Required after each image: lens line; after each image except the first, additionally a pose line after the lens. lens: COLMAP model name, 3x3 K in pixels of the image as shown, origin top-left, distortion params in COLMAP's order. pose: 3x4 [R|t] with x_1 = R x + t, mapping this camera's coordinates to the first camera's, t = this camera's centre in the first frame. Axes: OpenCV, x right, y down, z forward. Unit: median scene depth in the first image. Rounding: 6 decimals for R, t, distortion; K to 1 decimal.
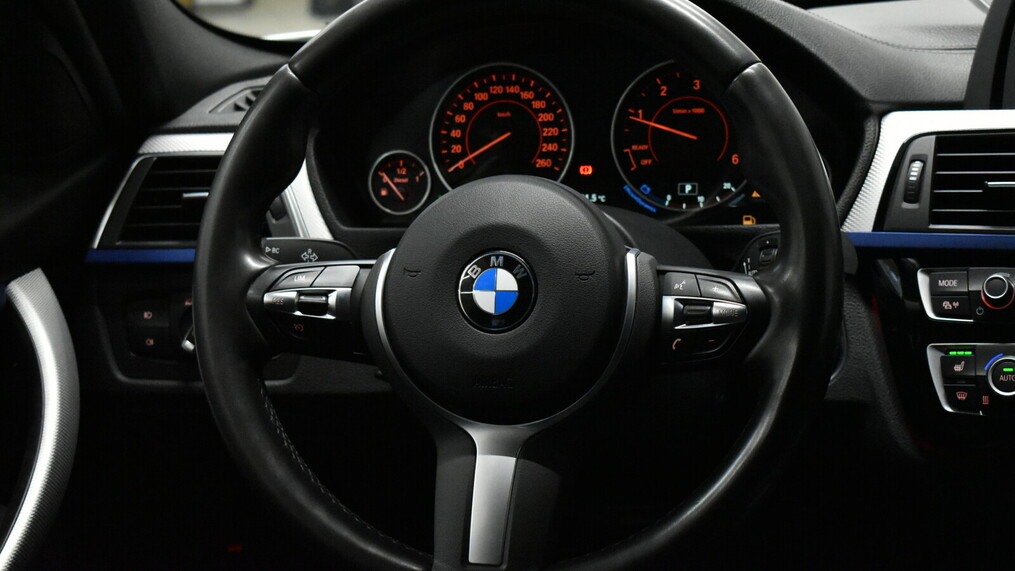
lens RADIAL K [[2012.8, 0, 507.5], [0, 2012.8, 285.5], [0, 0, 1]] dist [-0.041840, 0.030115]
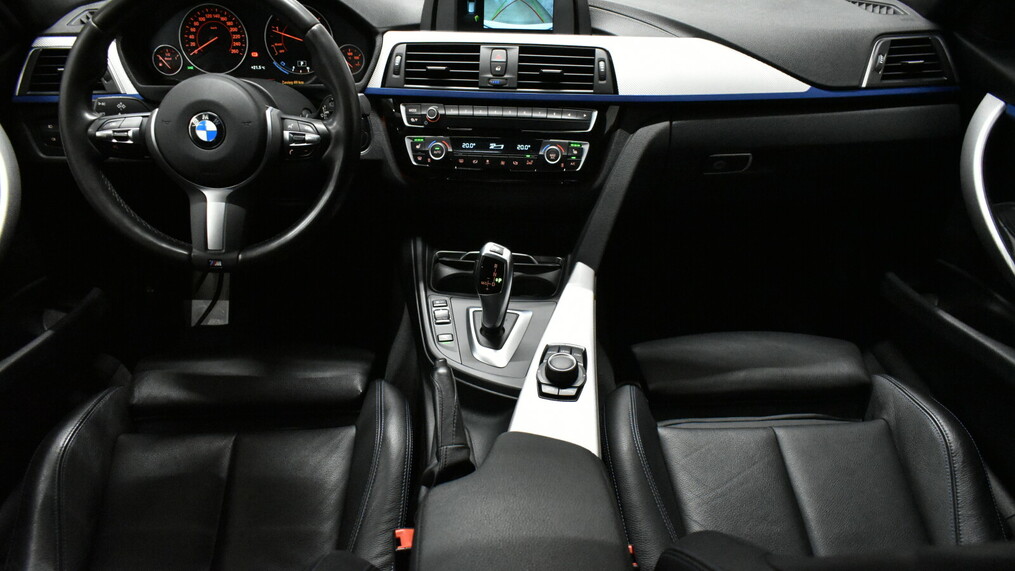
lens RADIAL K [[782.0, 0, 507.5], [0, 782.0, 285.5], [0, 0, 1]] dist [-0.007905, 0.001179]
pose [[0.962259, -0.087194, 0.257790, 0.070521], [0.001036, 0.948448, 0.316932, -0.099239], [-0.272135, -0.304703, 0.912742, 0.057450]]
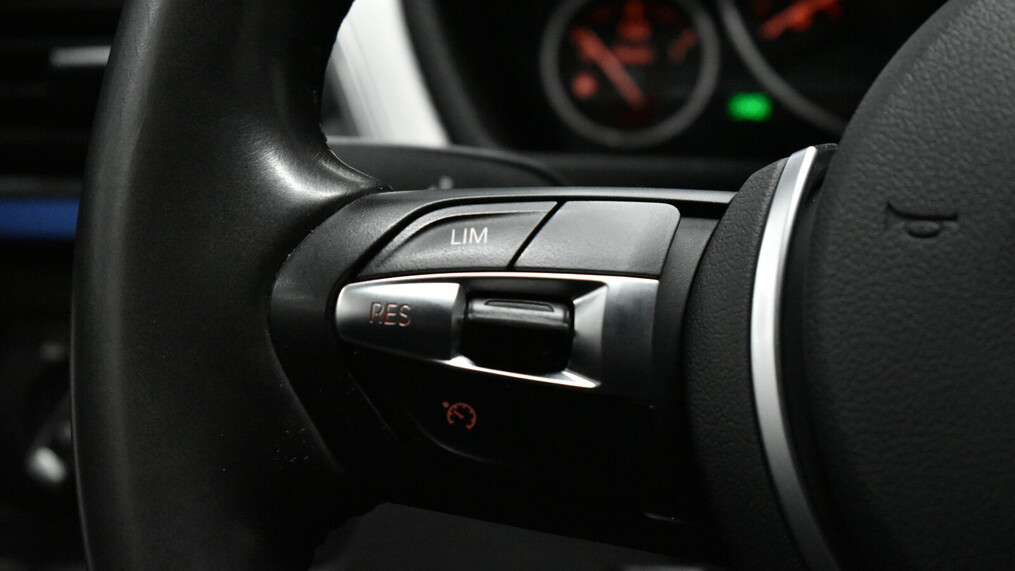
lens RADIAL K [[2316.4, 0, 507.5], [0, 2316.4, 285.5], [0, 0, 1]] dist [-0.062434, -0.253270]
pose [[0.998320, 0.044947, 0.036555, -0.103293], [-0.042770, 0.997381, -0.058319, 0.020144], [-0.039081, 0.056658, 0.997628, 0.646912]]
